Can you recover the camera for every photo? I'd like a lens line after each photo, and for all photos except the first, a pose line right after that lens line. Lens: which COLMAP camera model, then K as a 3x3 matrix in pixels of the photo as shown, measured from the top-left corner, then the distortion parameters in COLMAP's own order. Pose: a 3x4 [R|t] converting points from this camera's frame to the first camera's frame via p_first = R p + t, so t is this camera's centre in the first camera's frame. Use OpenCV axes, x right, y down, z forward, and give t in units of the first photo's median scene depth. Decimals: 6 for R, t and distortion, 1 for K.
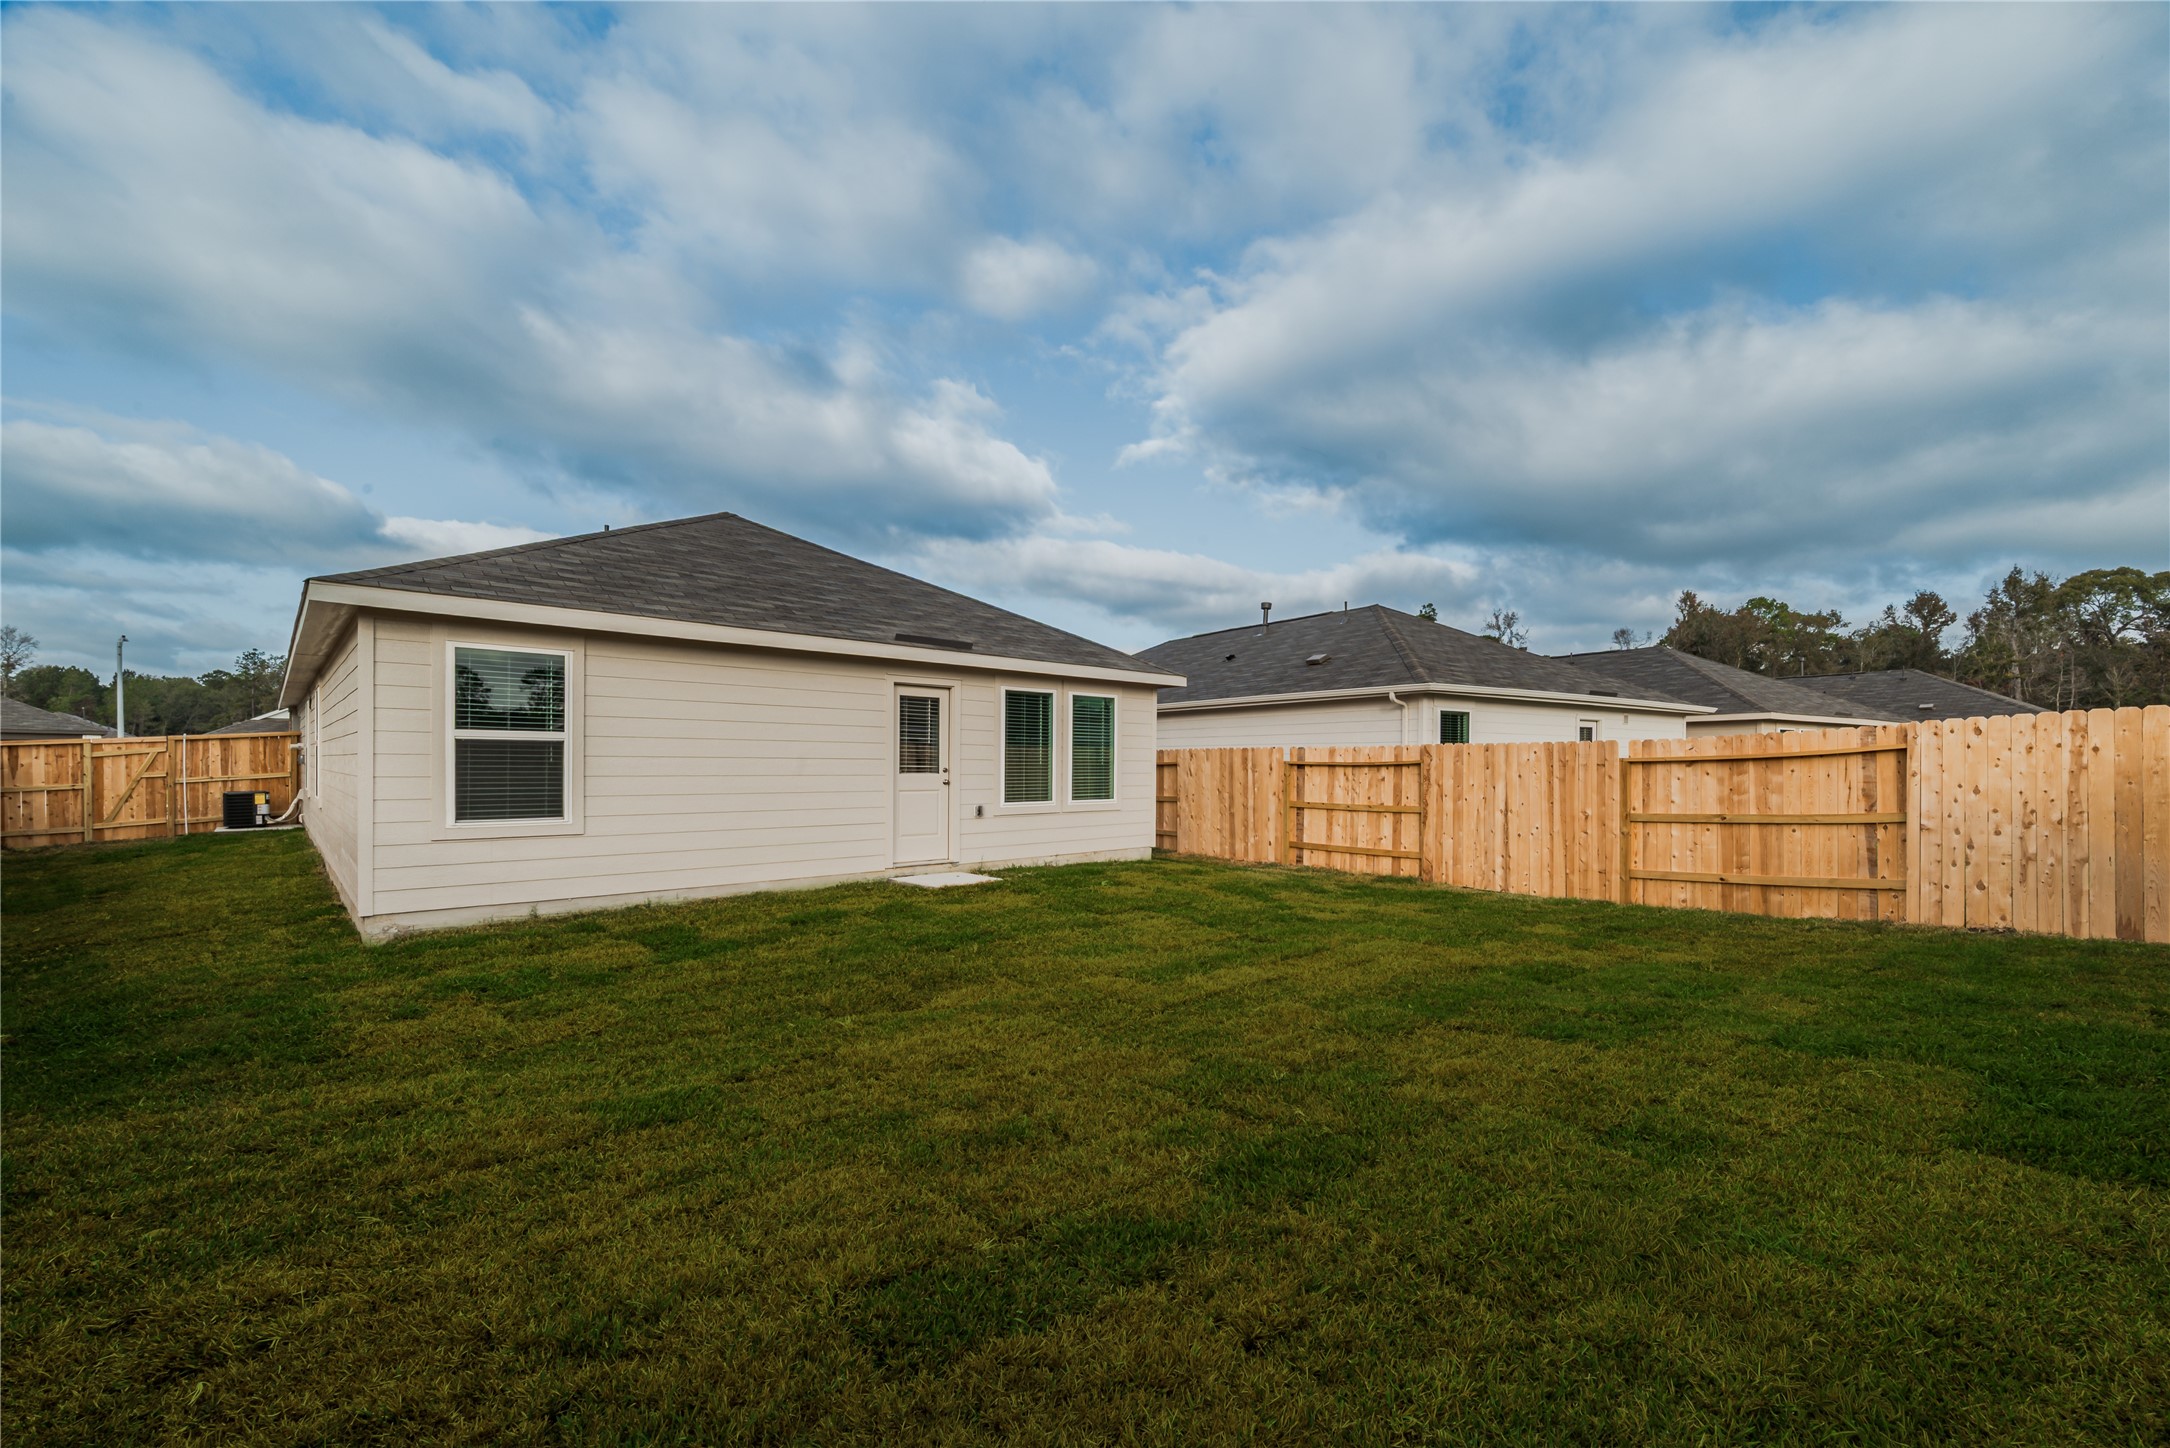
lens RADIAL K [[961.7, 0, 1107.5], [0, 961.7, 773.0], [0, 0, 1]] dist [0.096644, -0.000134]
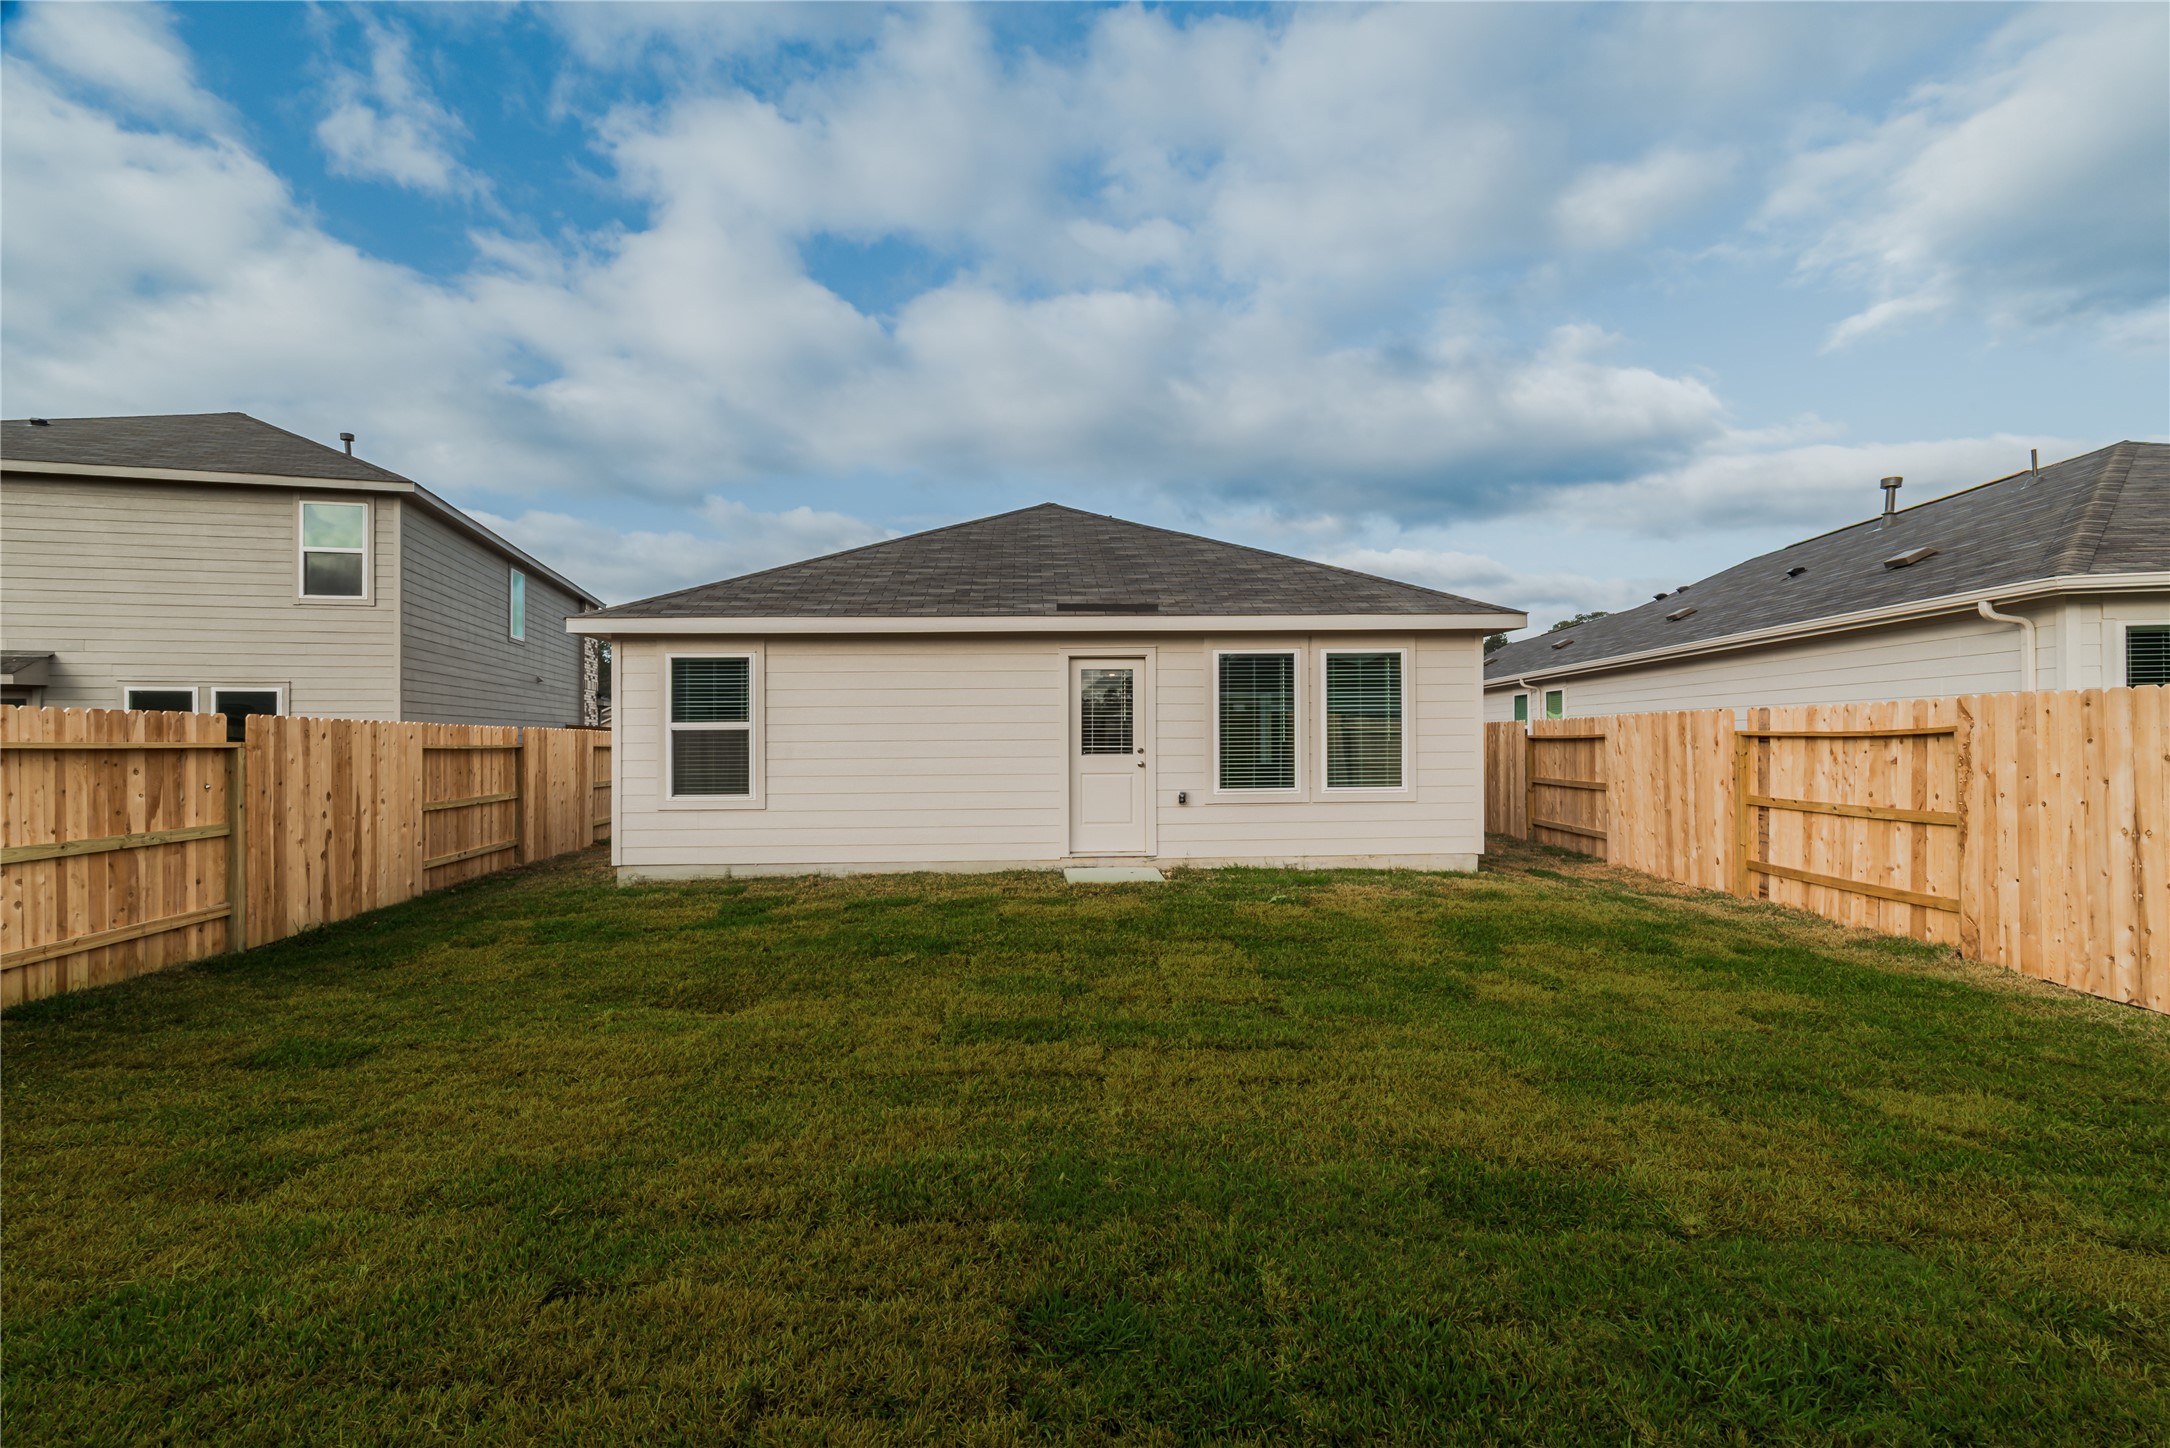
lens RADIAL K [[902.0, 0, 1085.0], [0, 902.0, 724.0], [0, 0, 1]] dist [-0.001210, -0.000378]
pose [[0.725852, -0.025421, -0.687381, 0.302137], [0.007493, 0.999550, -0.029052, -0.003235], [0.687811, 0.015937, 0.725715, 0.308820]]
